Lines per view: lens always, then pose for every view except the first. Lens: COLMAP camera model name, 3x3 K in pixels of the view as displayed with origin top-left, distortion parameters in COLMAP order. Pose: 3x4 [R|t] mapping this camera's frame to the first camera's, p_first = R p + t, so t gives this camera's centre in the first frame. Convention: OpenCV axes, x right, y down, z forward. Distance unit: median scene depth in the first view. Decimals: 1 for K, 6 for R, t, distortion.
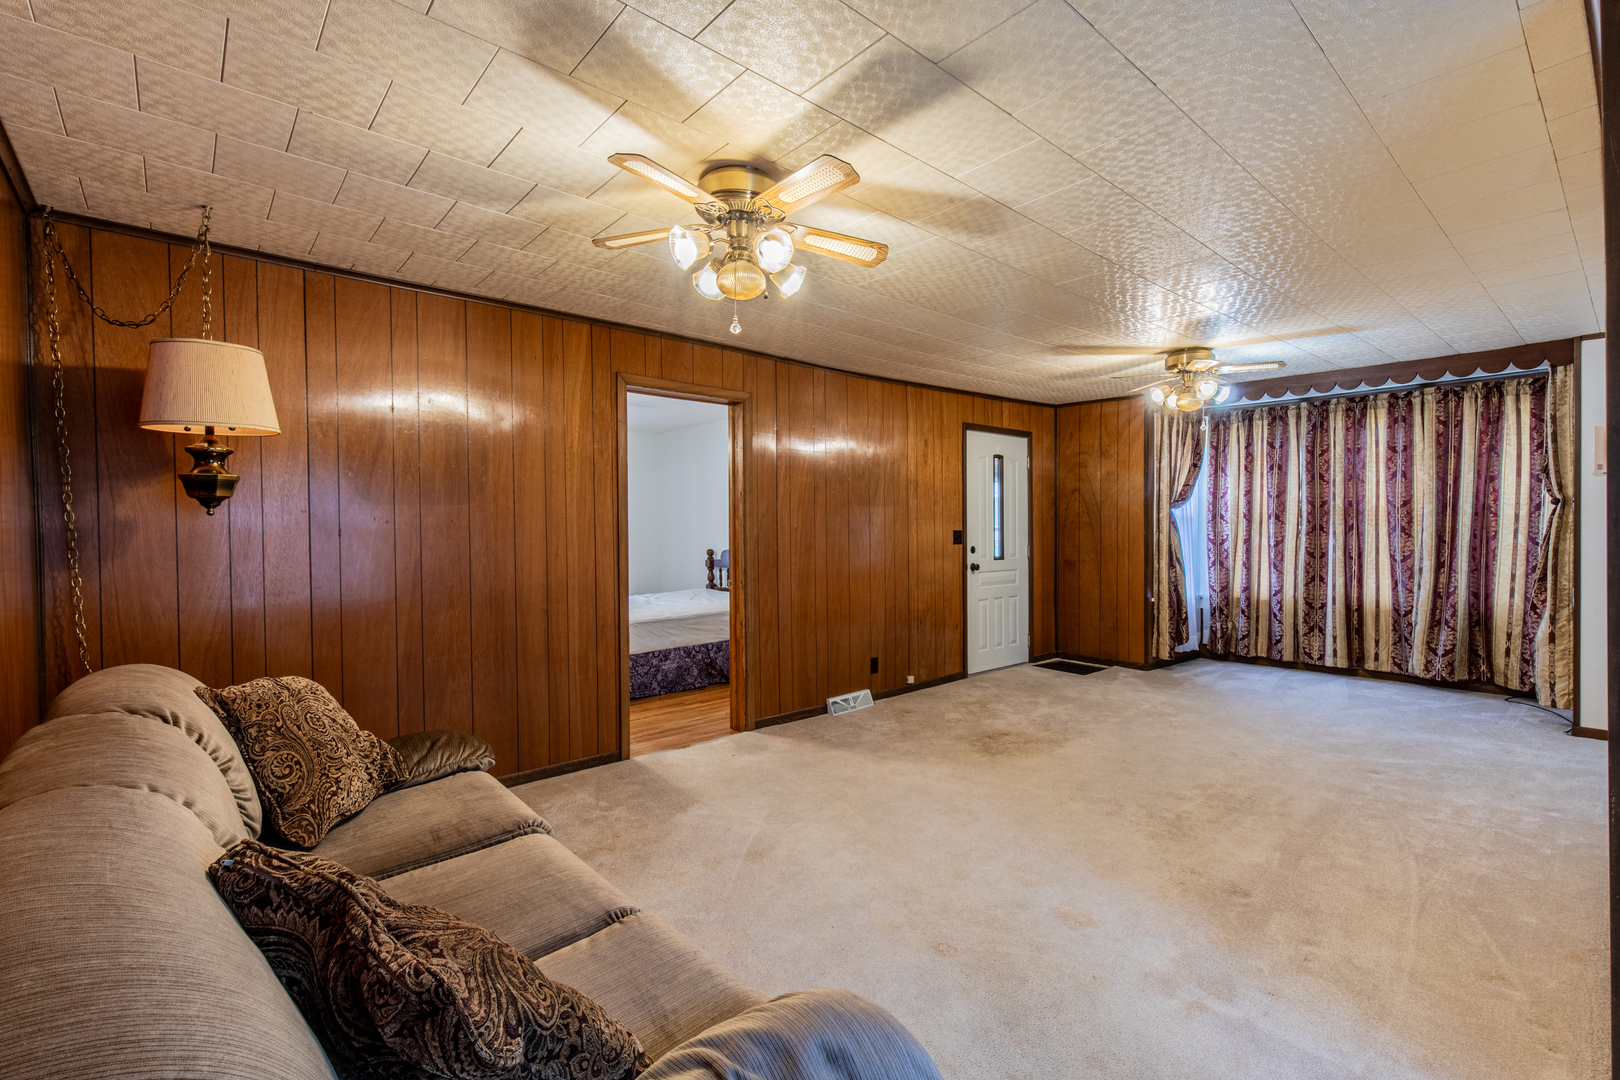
lens RADIAL K [[726.9, 0, 819.7], [0, 726.9, 543.8], [0, 0, 1]] dist [0.009996, -0.001706]
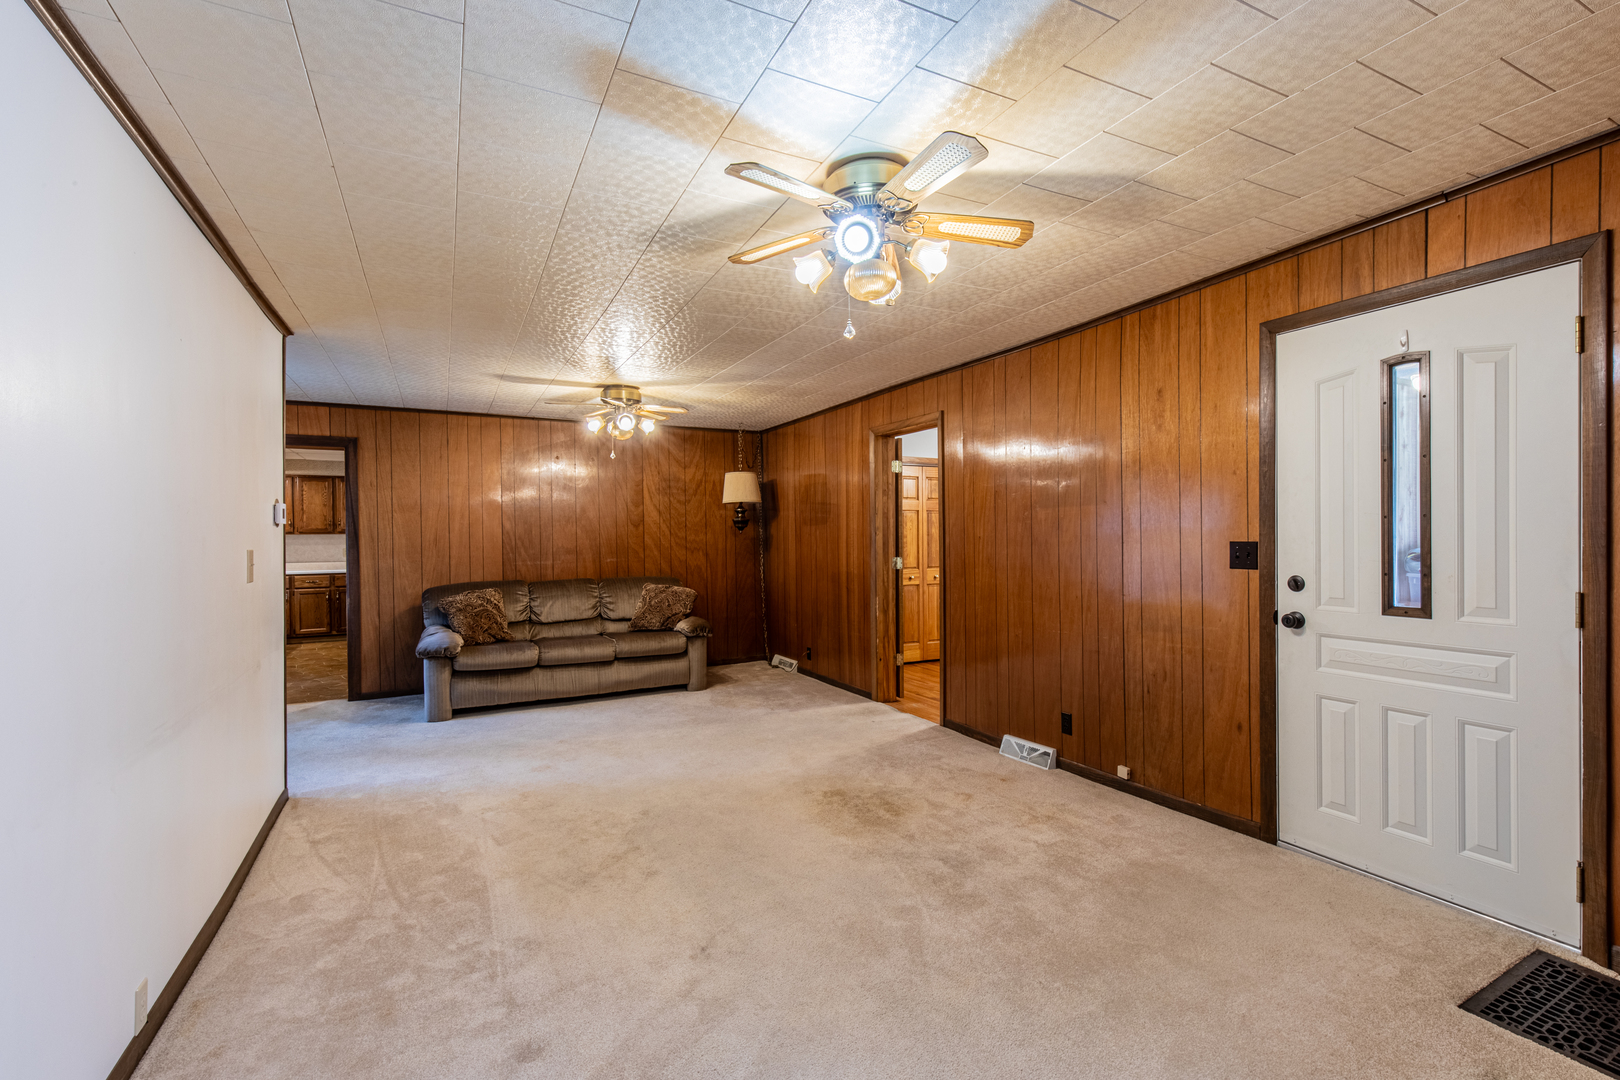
lens RADIAL K [[726.9, 0, 814.9], [0, 726.9, 537.9], [0, 0, 1]] dist [0.009996, -0.001706]
pose [[-0.246808, 0.016118, -0.968930, 0.837267], [-0.001842, 0.999852, 0.017101, -0.032530], [0.969063, 0.006006, -0.246742, 0.917771]]
